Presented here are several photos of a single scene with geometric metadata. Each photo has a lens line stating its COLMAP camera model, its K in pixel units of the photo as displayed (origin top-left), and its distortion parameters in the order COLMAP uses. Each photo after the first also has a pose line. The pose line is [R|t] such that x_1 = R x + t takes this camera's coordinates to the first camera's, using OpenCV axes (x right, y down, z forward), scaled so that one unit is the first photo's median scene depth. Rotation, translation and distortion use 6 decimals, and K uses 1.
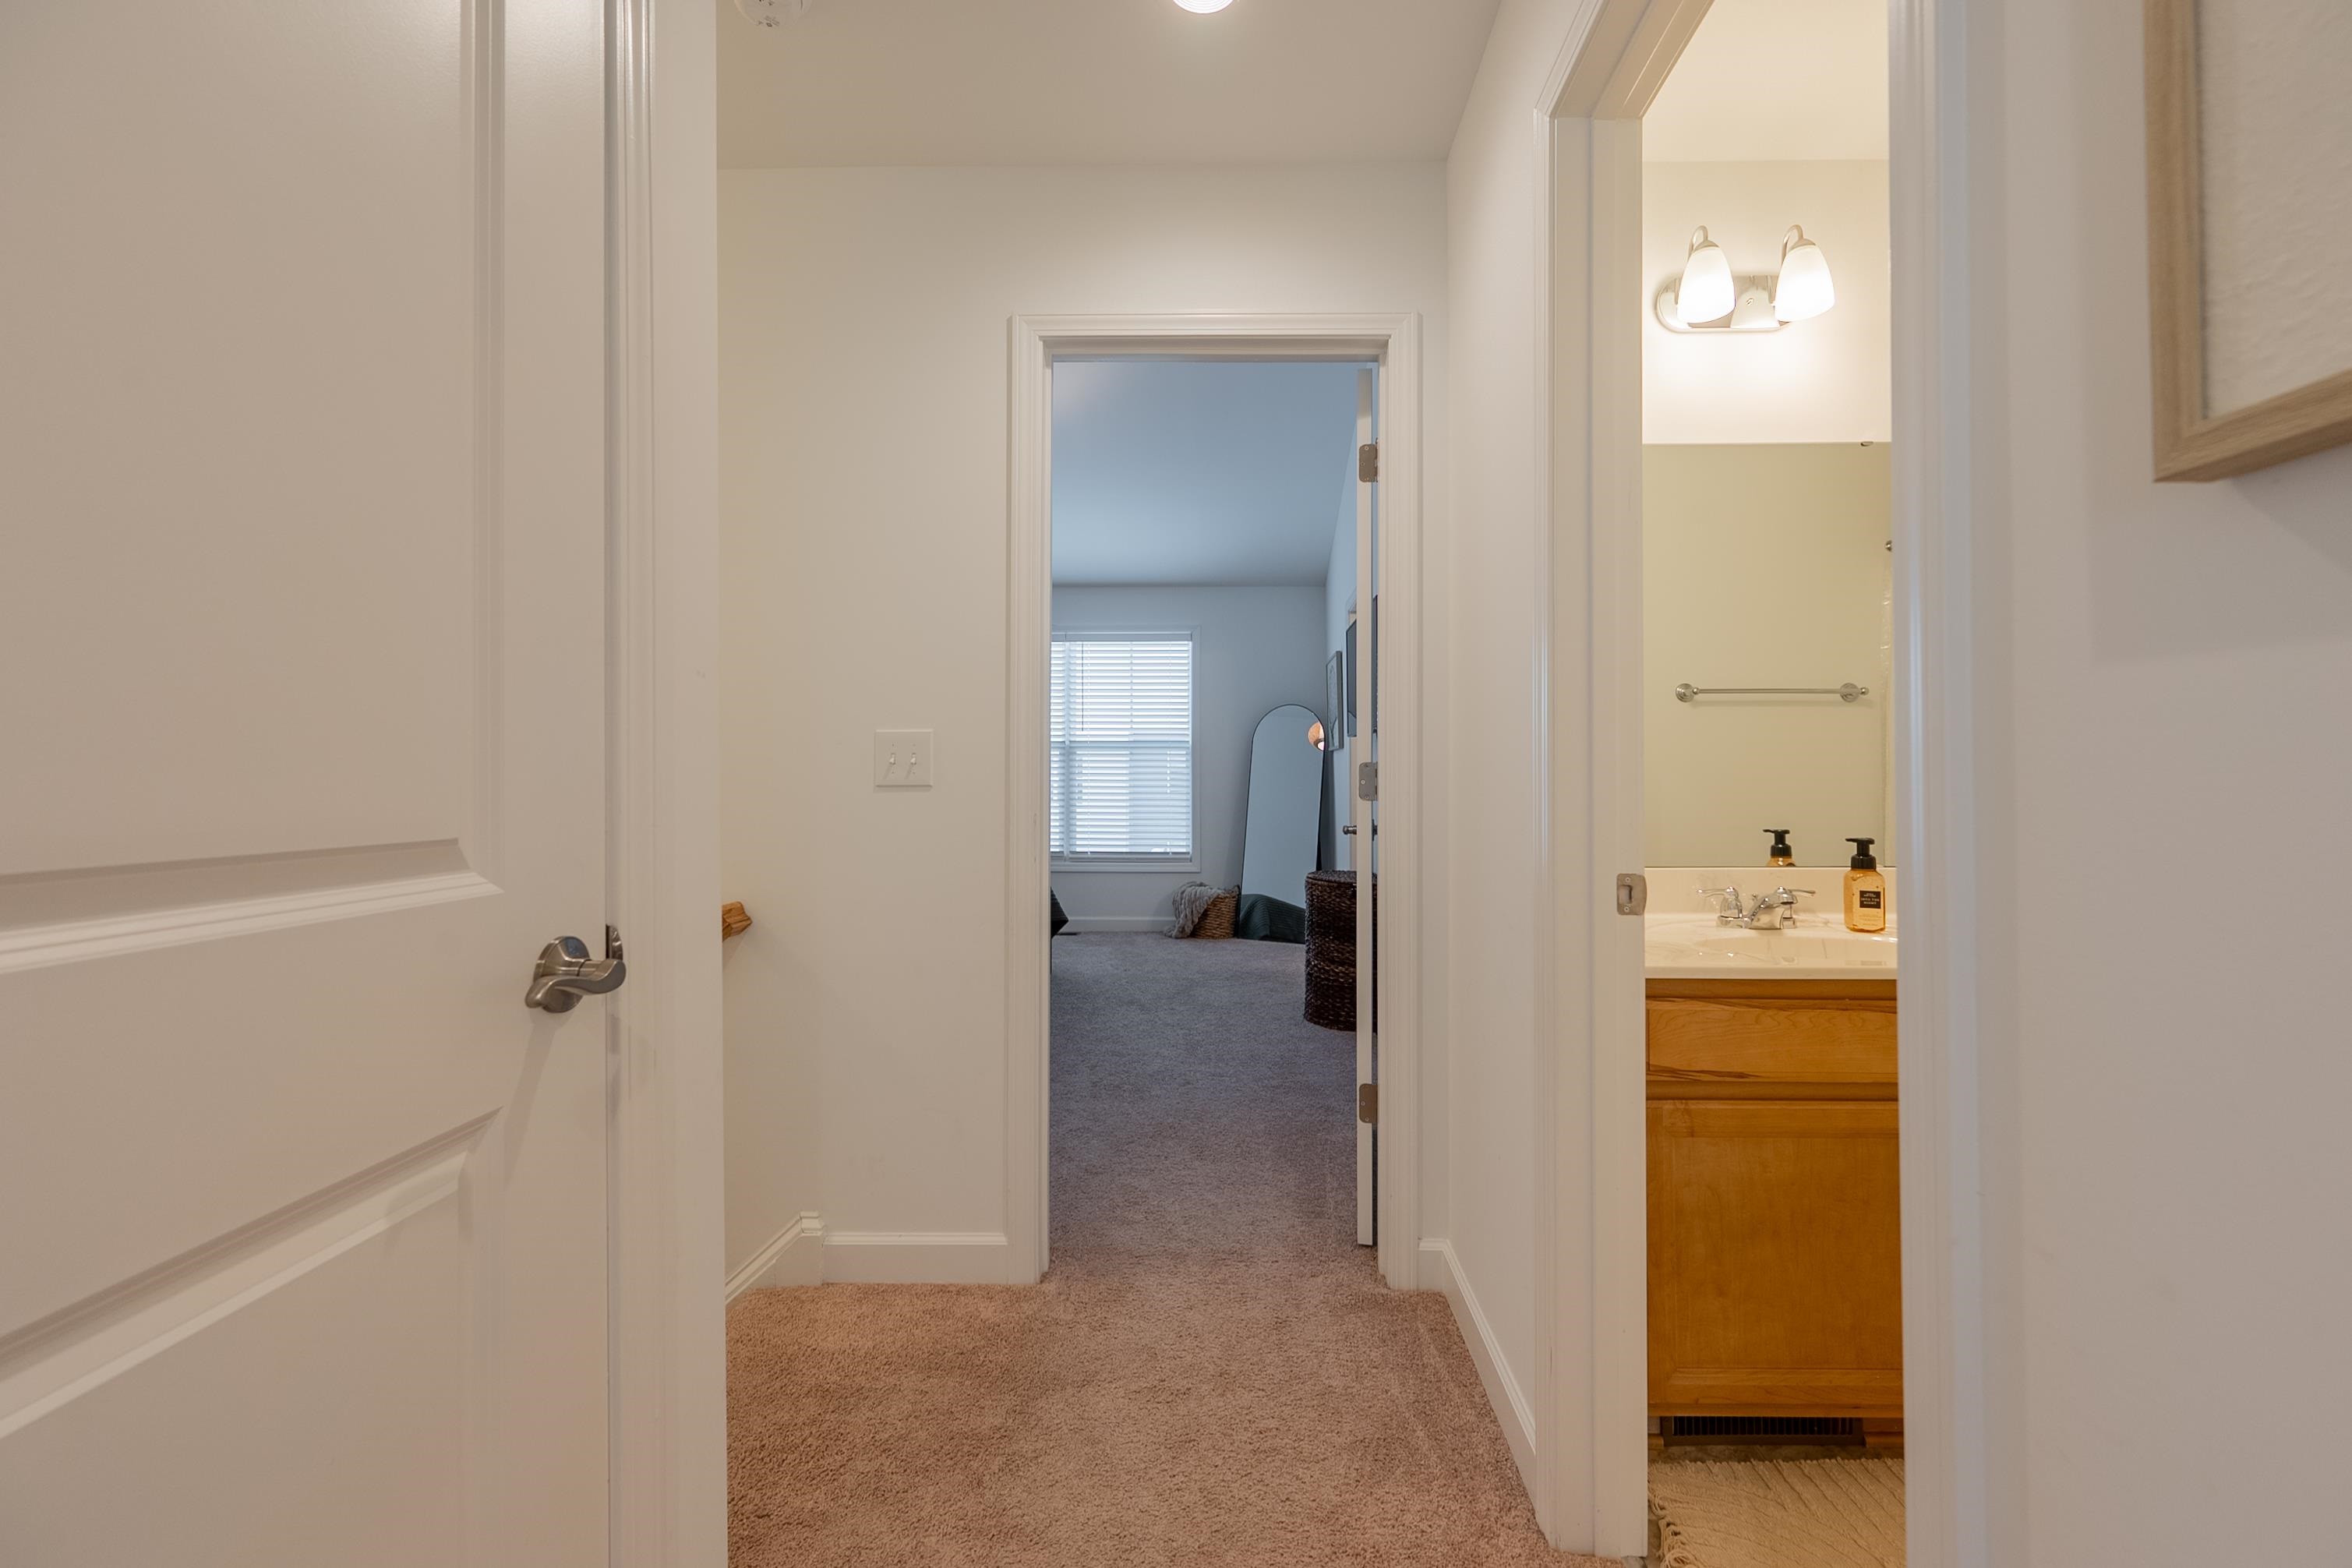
lens RADIAL K [[949.5, 0, 1204.0], [0, 949.5, 768.9], [0, 0, 1]] dist [-0.000758, -0.000090]
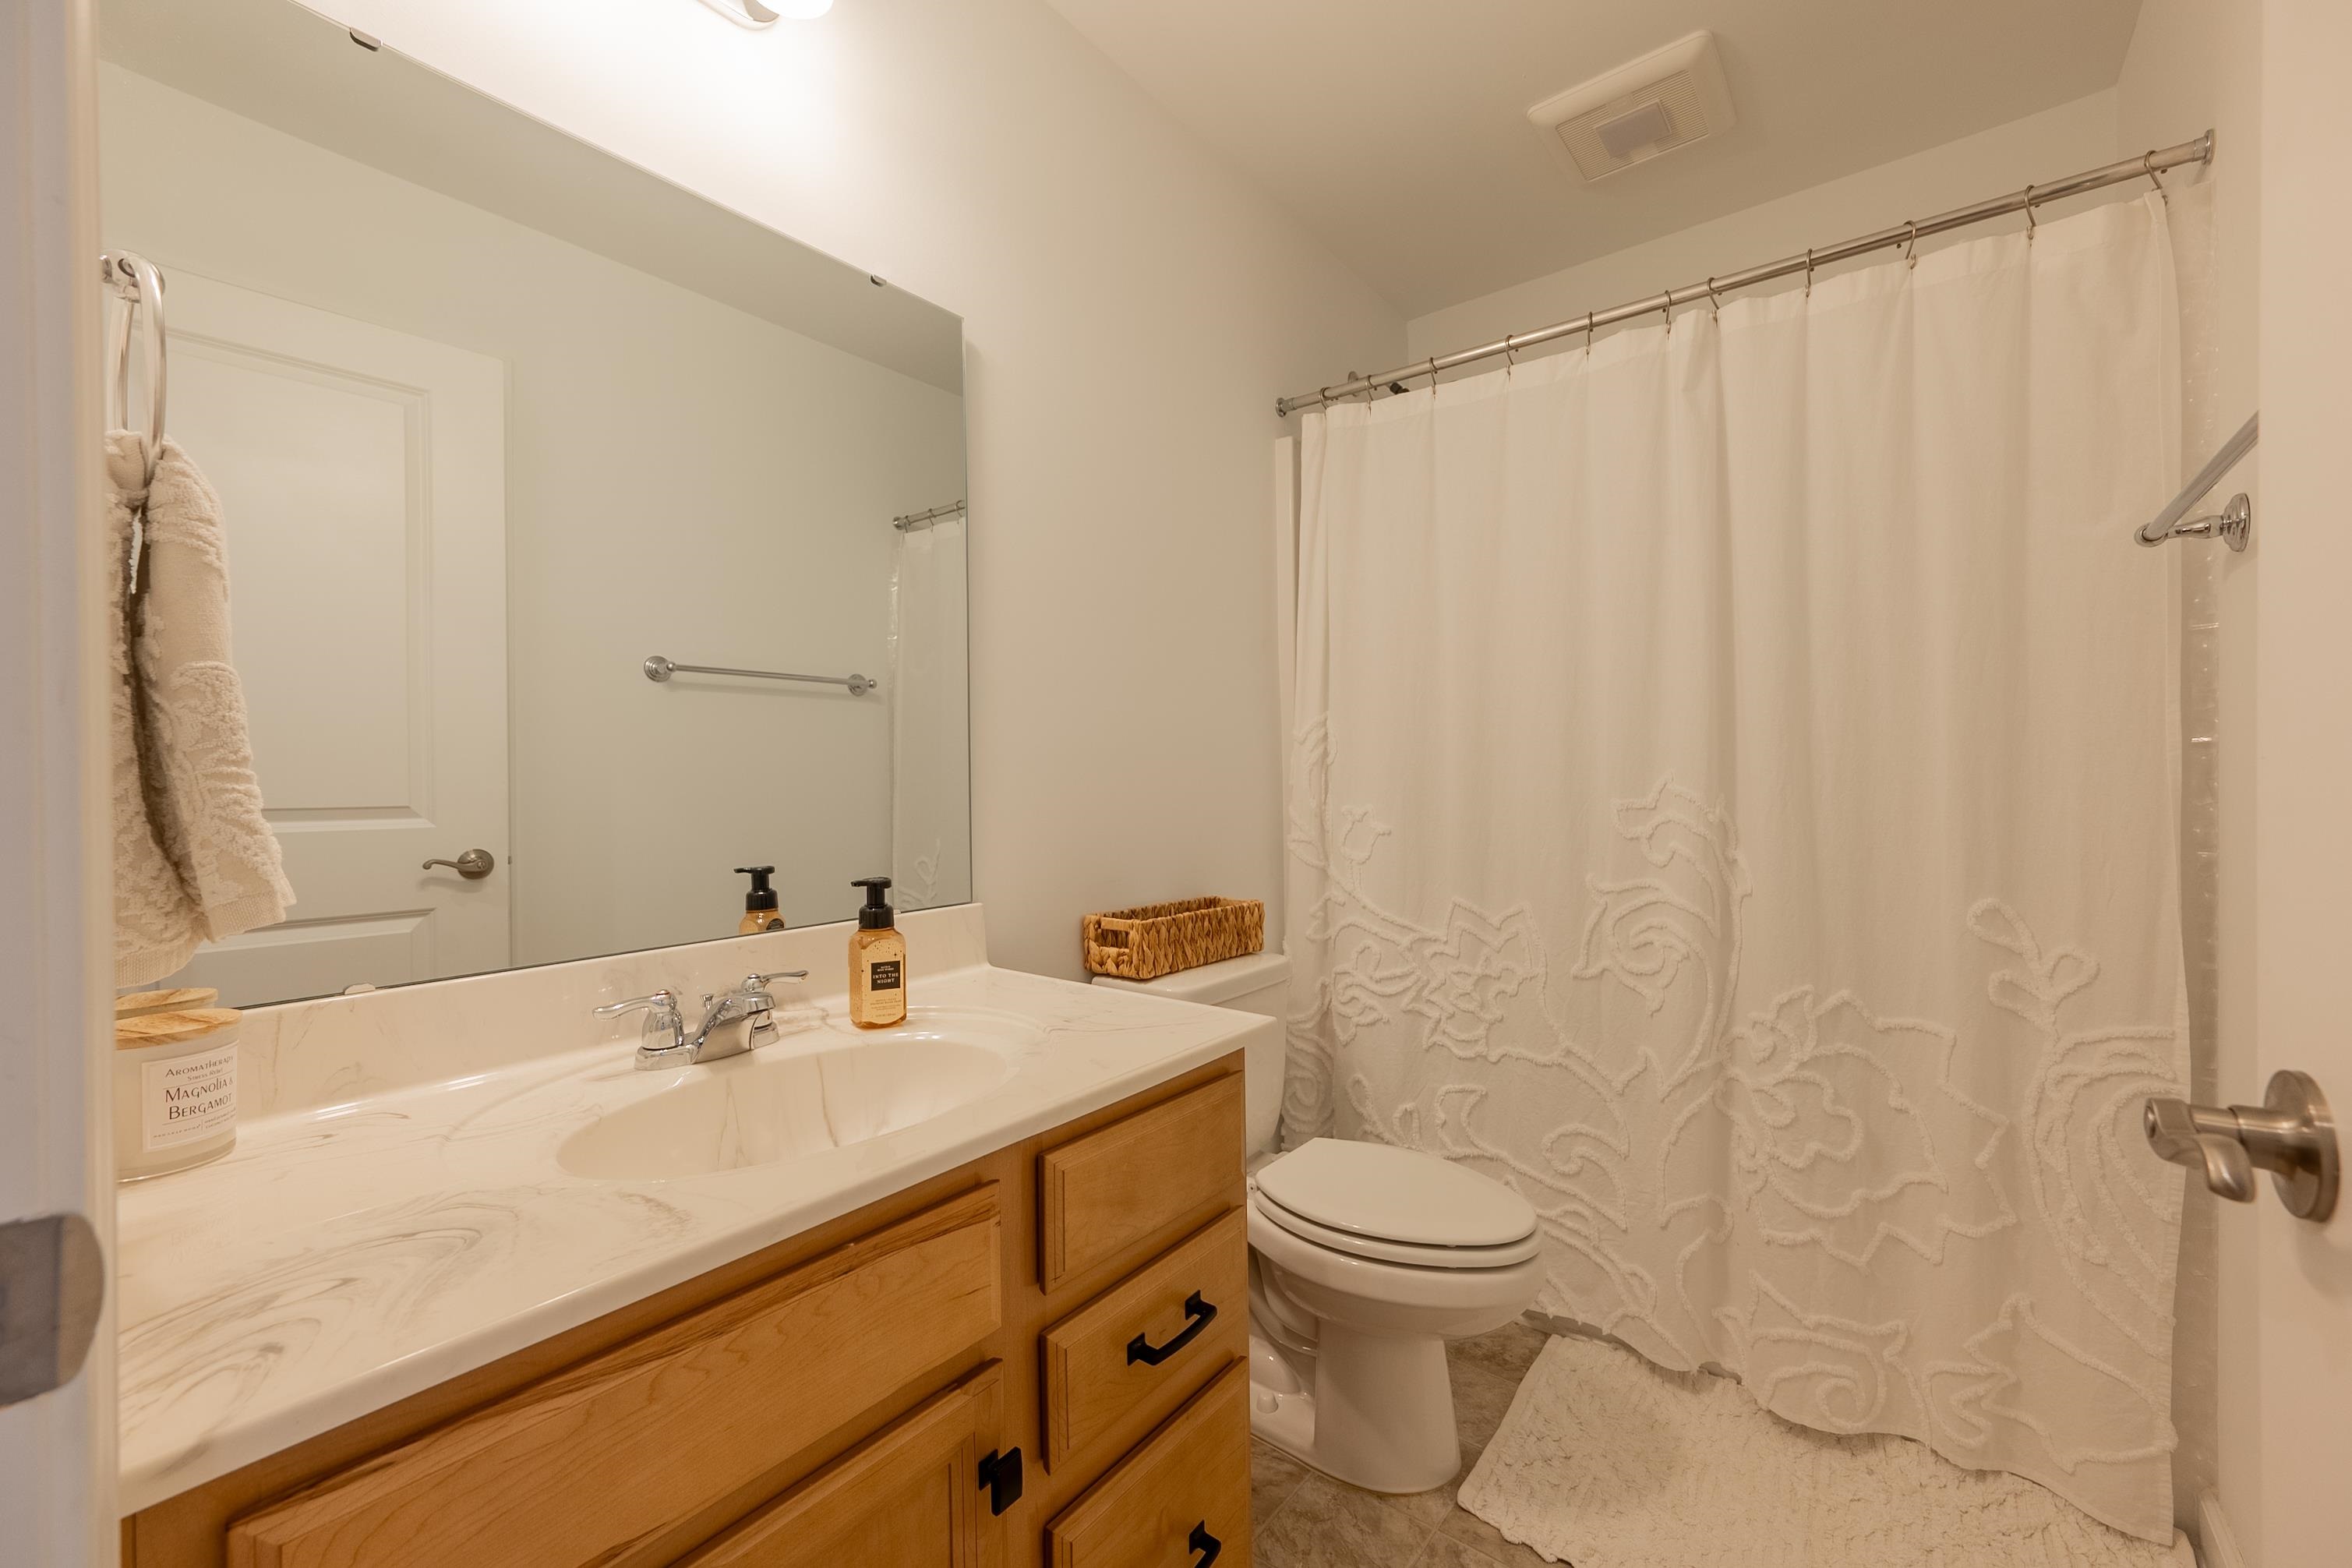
lens RADIAL K [[949.5, 0, 1204.0], [0, 949.5, 768.9], [0, 0, 1]] dist [-0.000758, -0.000090]
pose [[0.584544, 0.003419, 0.811355, 0.302217], [0.003692, 0.999970, -0.006874, 0.004534], [-0.811353, 0.007014, 0.584514, 0.442697]]
